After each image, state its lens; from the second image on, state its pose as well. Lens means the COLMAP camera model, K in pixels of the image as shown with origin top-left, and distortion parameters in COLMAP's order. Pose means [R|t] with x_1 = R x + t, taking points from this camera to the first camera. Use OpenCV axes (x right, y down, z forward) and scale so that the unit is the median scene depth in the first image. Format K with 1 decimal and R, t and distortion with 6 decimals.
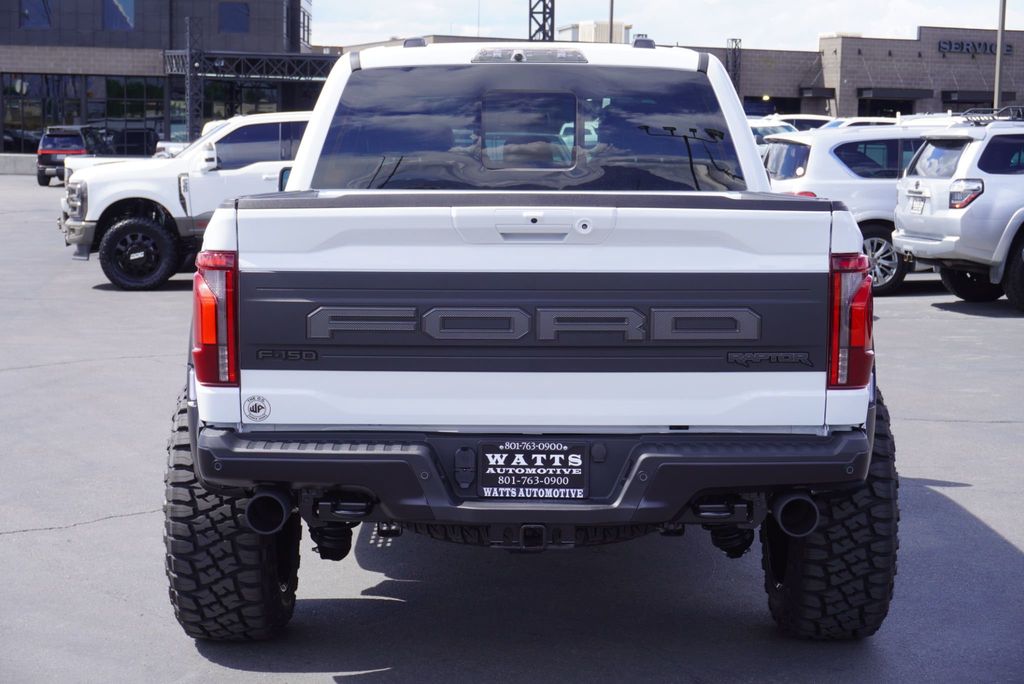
lens RADIAL K [[1749.9, 0, 512.0], [0, 1749.9, 342.0], [0, 0, 1]] dist [0.020978, 0.056793]
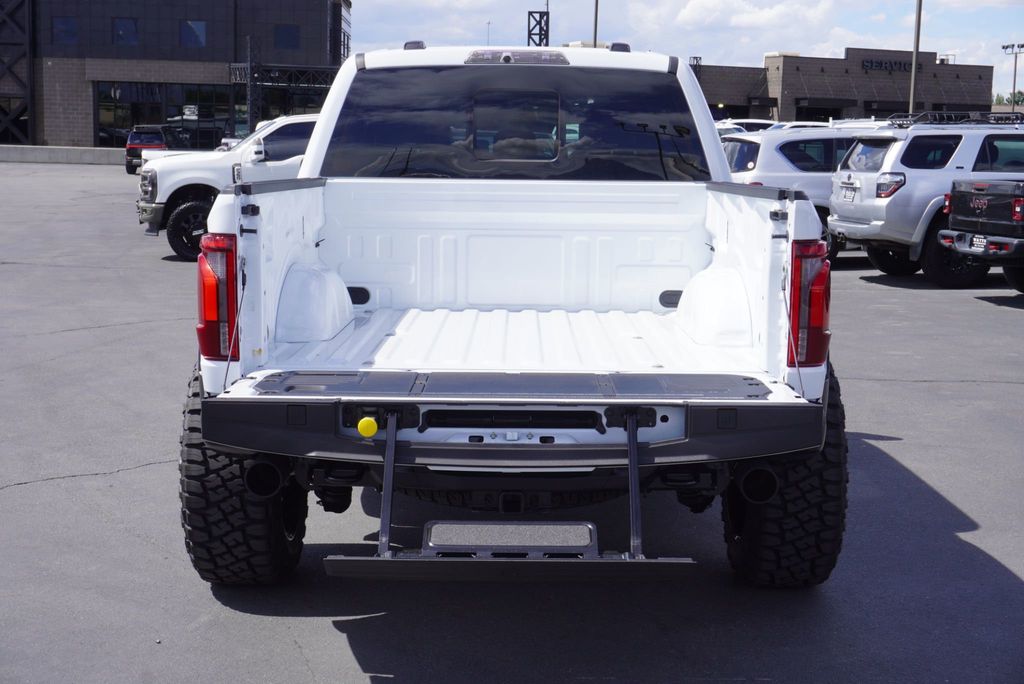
lens RADIAL K [[1406.1, 0, 512.0], [0, 1406.1, 342.0], [0, 0, 1]] dist [0.002767, -0.005515]
pose [[0.999979, 0.006376, -0.001218, 0.011741], [-0.006339, 0.999579, 0.028328, -0.010874], [0.001398, -0.028320, 0.999598, 0.133001]]
